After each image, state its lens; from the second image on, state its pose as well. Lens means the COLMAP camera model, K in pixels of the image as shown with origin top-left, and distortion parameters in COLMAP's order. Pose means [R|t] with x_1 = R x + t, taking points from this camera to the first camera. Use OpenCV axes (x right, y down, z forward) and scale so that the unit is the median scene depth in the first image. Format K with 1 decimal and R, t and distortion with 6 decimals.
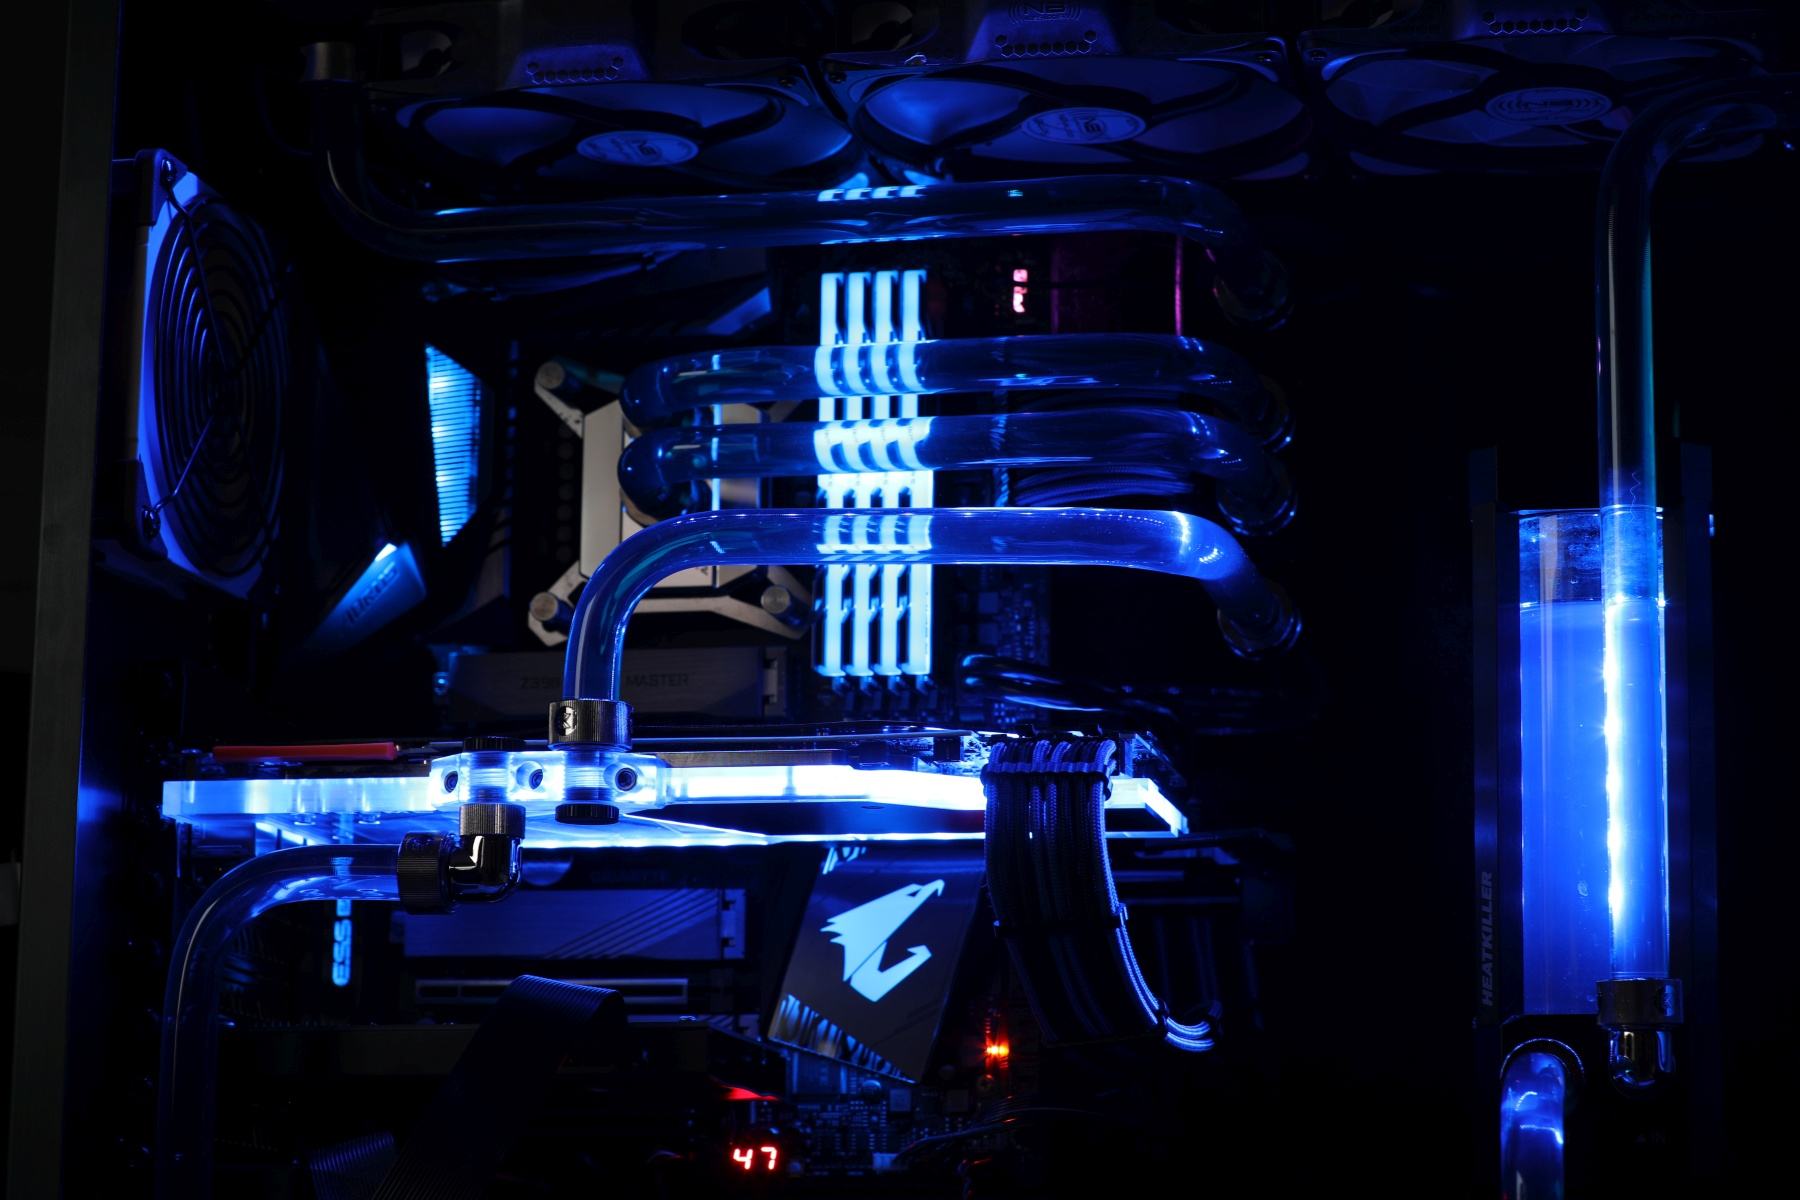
lens RADIAL K [[4064.4, 0, 900.0], [0, 4064.4, 600.0], [0, 0, 1]] dist [-0.212982, 0.494309]
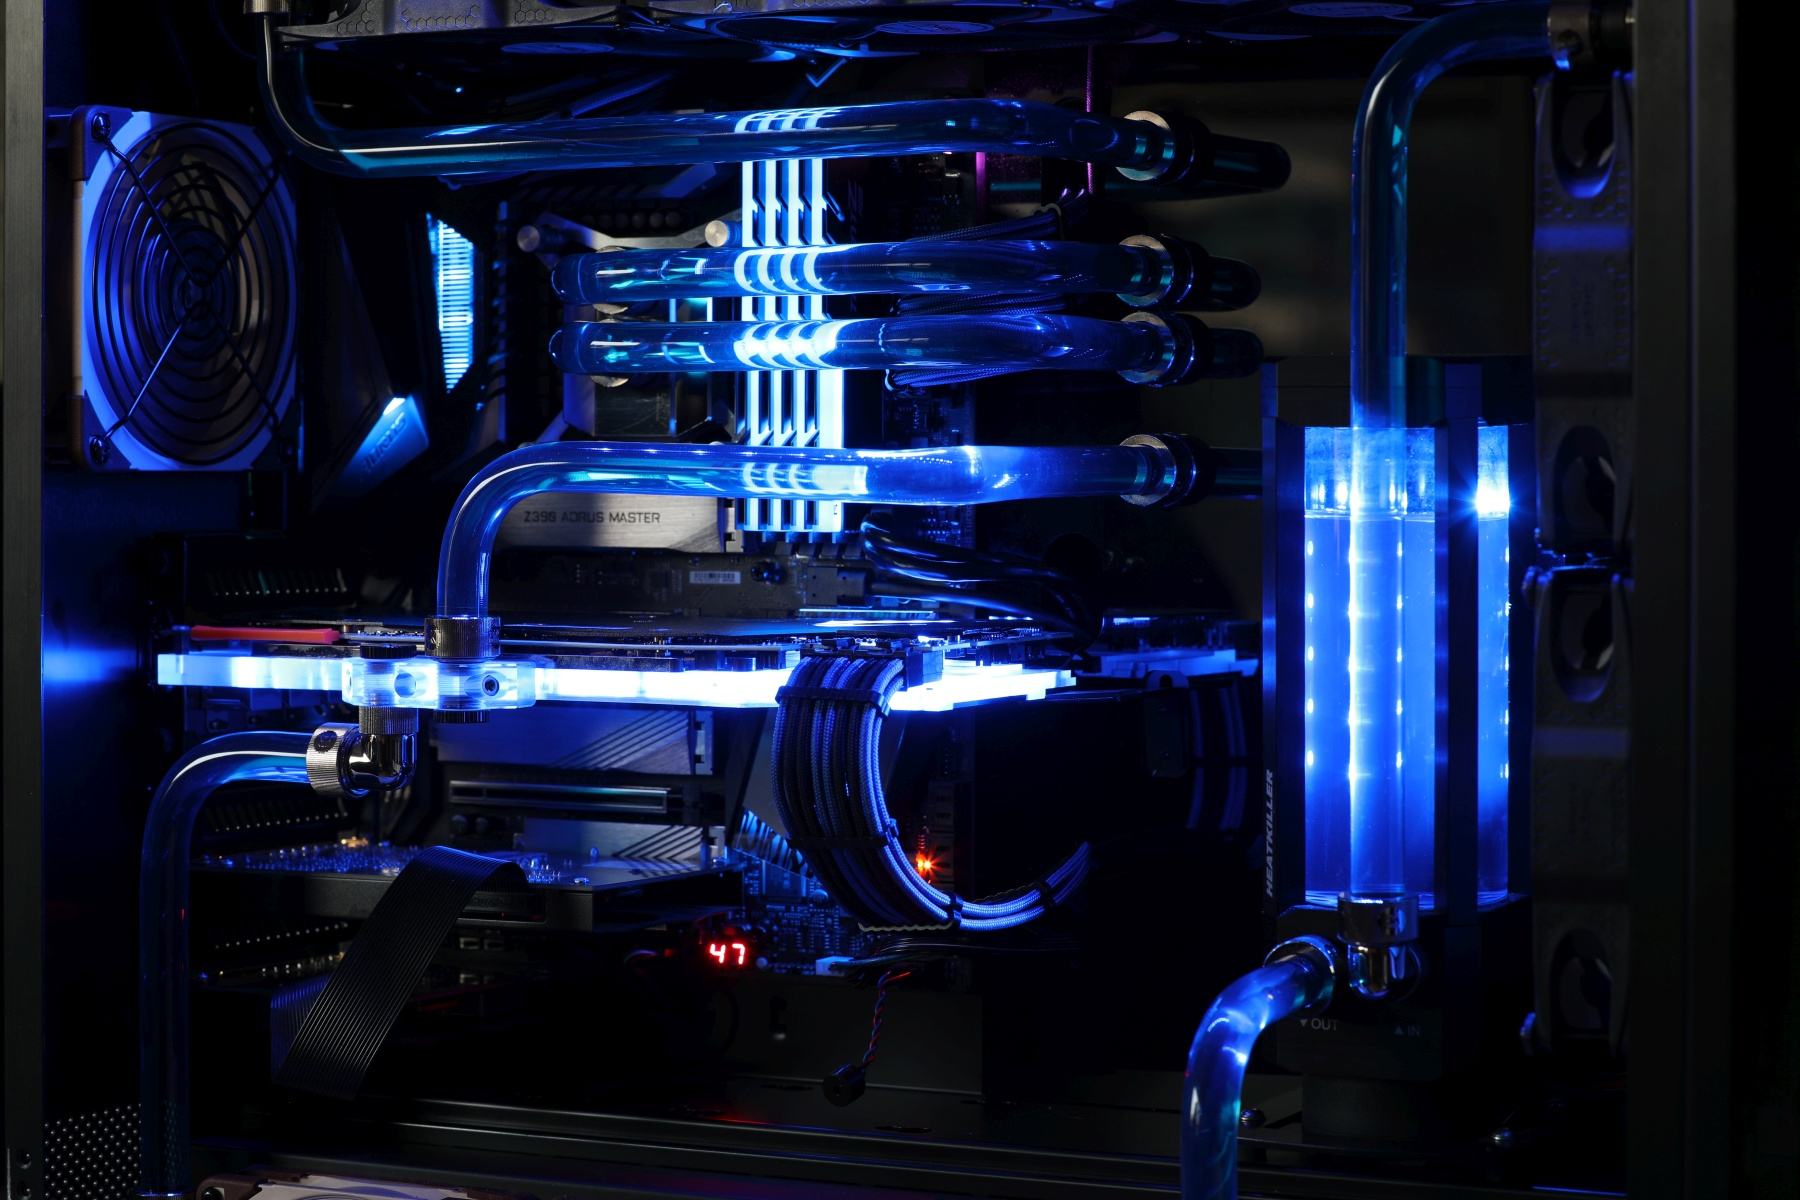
lens RADIAL K [[4064.4, 0, 900.0], [0, 4064.4, 600.0], [0, 0, 1]] dist [-0.212982, 0.494309]
pose [[0.963978, 0.001894, -0.265975, 0.308820], [0.054543, 0.977317, 0.204639, -0.183715], [0.260329, -0.211775, 0.942009, -0.014111]]
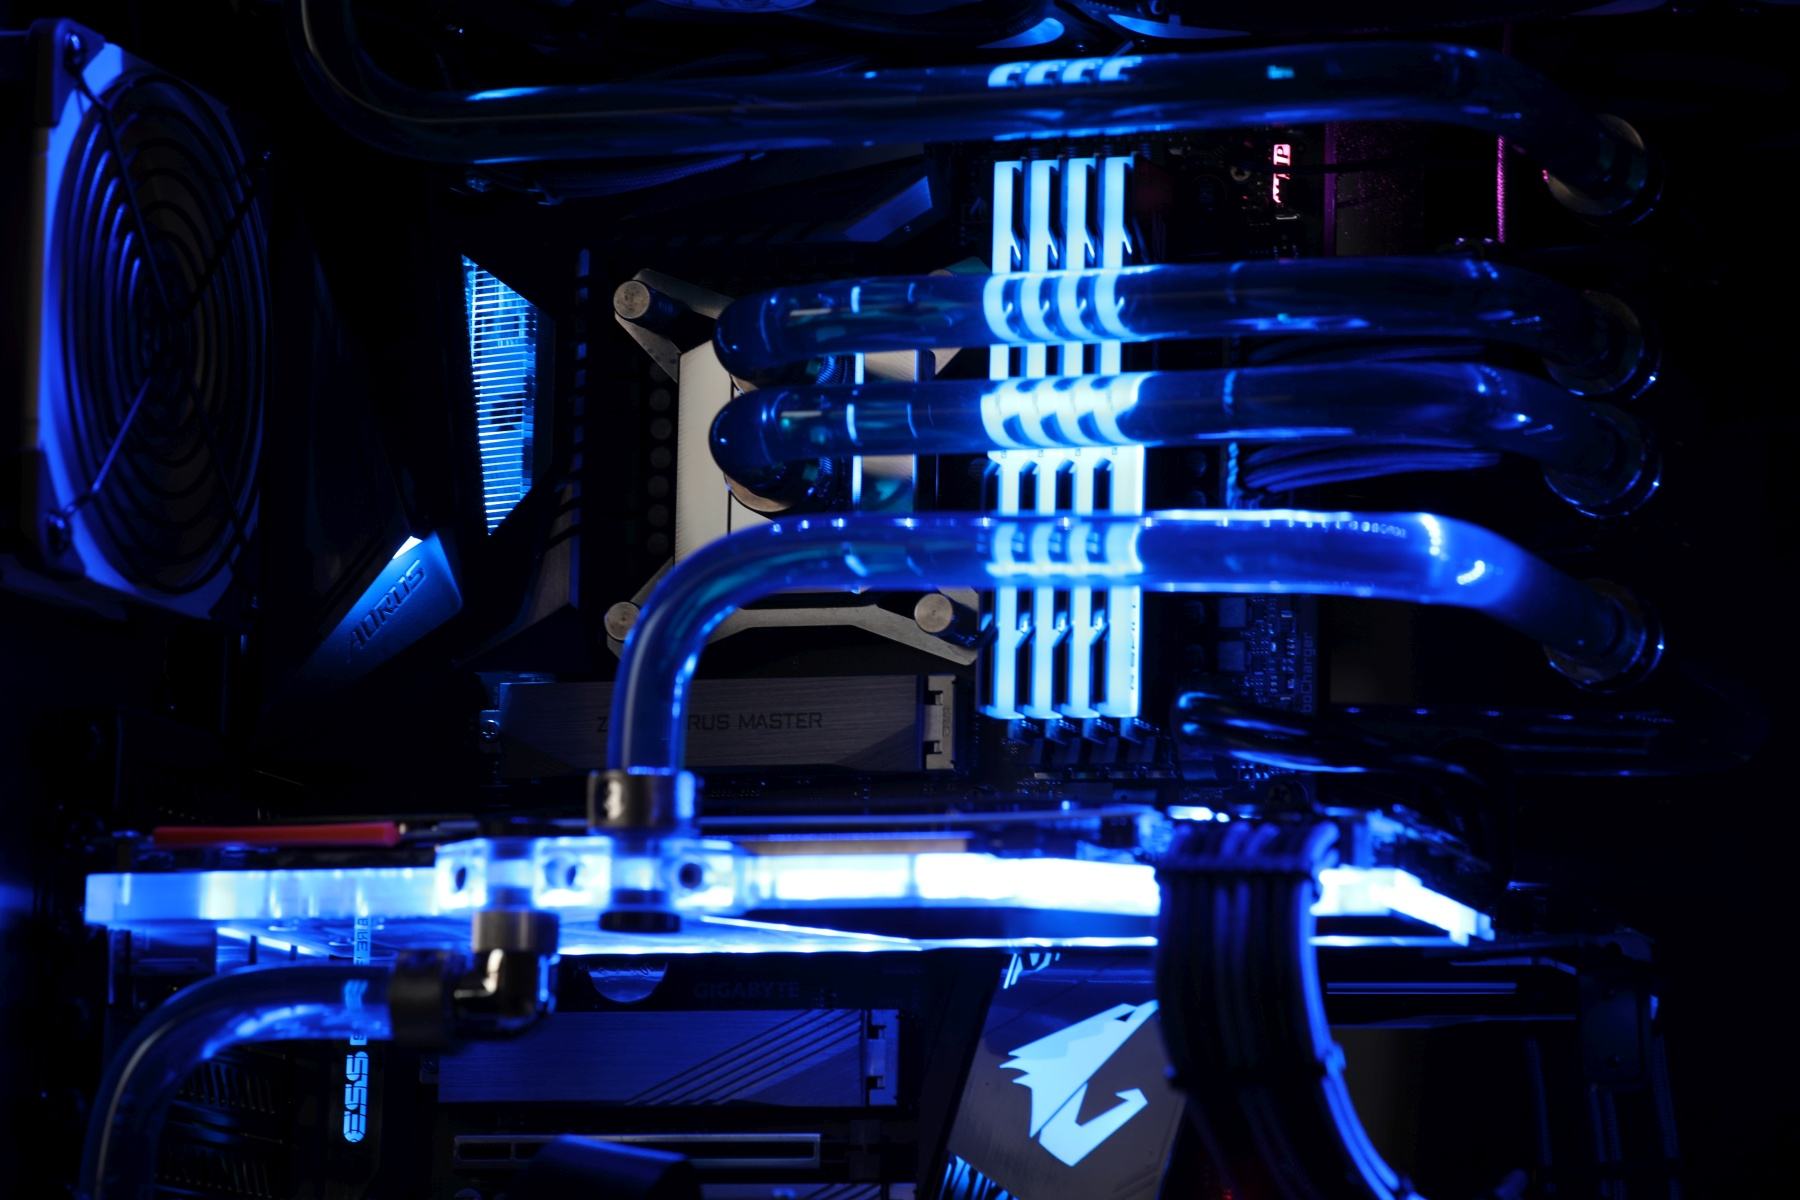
lens RADIAL K [[7599.3, 0, 900.0], [0, 7599.3, 600.0], [0, 0, 1]] dist [0.523343, 10.670594]
pose [[0.993398, -0.005635, -0.114582, 0.121340], [0.009821, 0.999303, 0.036001, -0.052265], [0.114299, -0.036889, 0.992761, -0.358980]]
